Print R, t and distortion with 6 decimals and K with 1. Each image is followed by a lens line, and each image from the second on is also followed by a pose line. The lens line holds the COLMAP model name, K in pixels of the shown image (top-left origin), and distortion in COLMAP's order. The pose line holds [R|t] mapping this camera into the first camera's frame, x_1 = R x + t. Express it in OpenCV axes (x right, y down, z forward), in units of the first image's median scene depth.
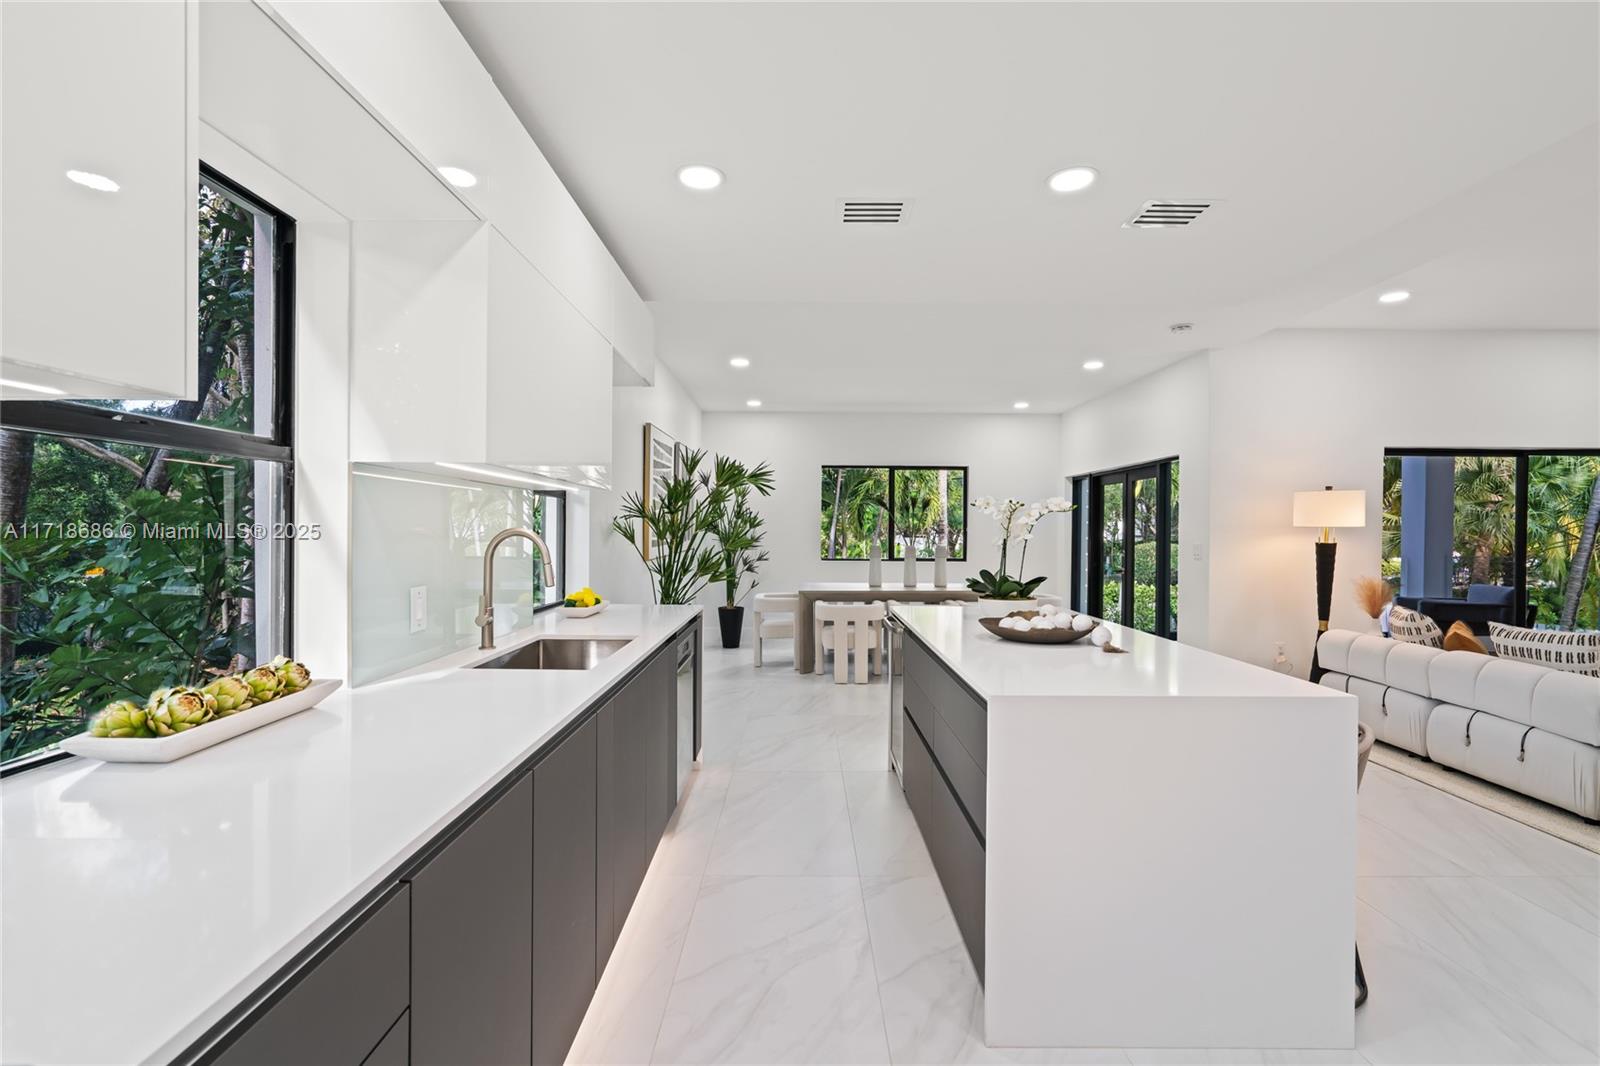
lens RADIAL K [[727.5, 0, 800.1], [0, 727.5, 528.3], [0, 0, 1]] dist [-0.009508, 0.004413]
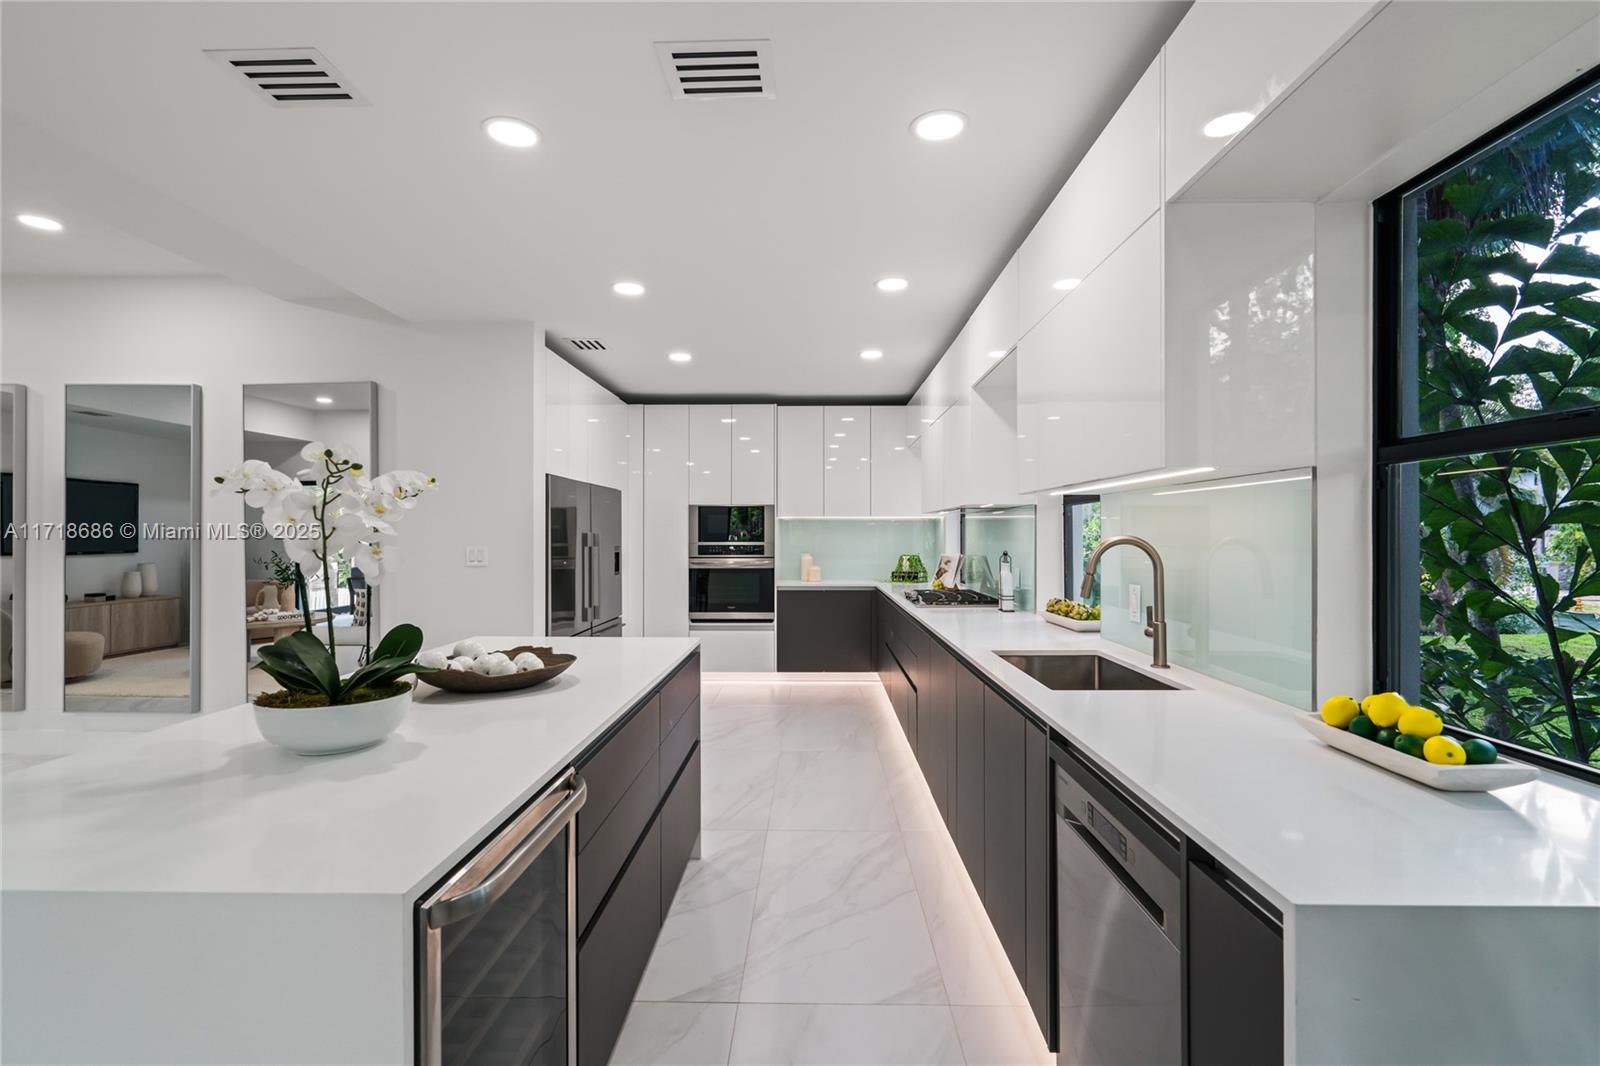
lens RADIAL K [[727.5, 0, 798.5], [0, 727.5, 533.4], [0, 0, 1]] dist [-0.009508, 0.004413]
pose [[-0.999747, -0.003670, 0.022173, 0.007245], [-0.003518, 0.999970, 0.006902, -0.011434], [-0.022198, 0.006823, -0.999730, 2.147026]]
